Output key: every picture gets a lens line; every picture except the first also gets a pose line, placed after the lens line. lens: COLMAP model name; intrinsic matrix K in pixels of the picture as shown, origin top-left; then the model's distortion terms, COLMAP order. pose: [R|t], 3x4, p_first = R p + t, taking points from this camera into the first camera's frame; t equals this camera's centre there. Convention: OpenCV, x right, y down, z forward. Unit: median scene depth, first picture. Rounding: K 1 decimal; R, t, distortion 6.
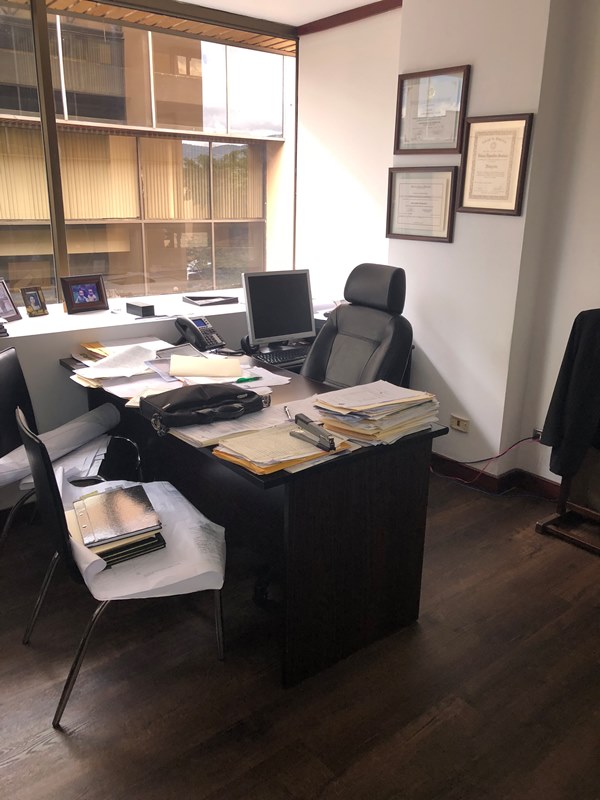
lens RADIAL K [[665.2, 0, 300.0], [0, 665.2, 400.0], [0, 0, 1]] dist [0.071899, -0.001101]
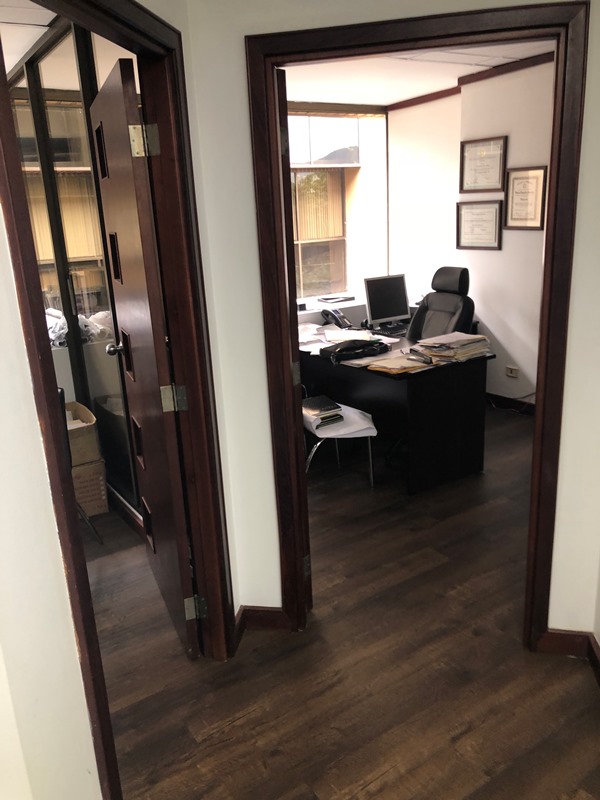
lens RADIAL K [[654.6, 0, 300.8], [0, 654.6, 410.4], [0, 0, 1]] dist [0.040829, -0.002135]
pose [[0.992771, -0.038181, -0.113788, -0.069106], [0.037840, 0.999270, -0.005155, 0.123145], [0.113901, 0.000812, 0.993492, -0.551882]]
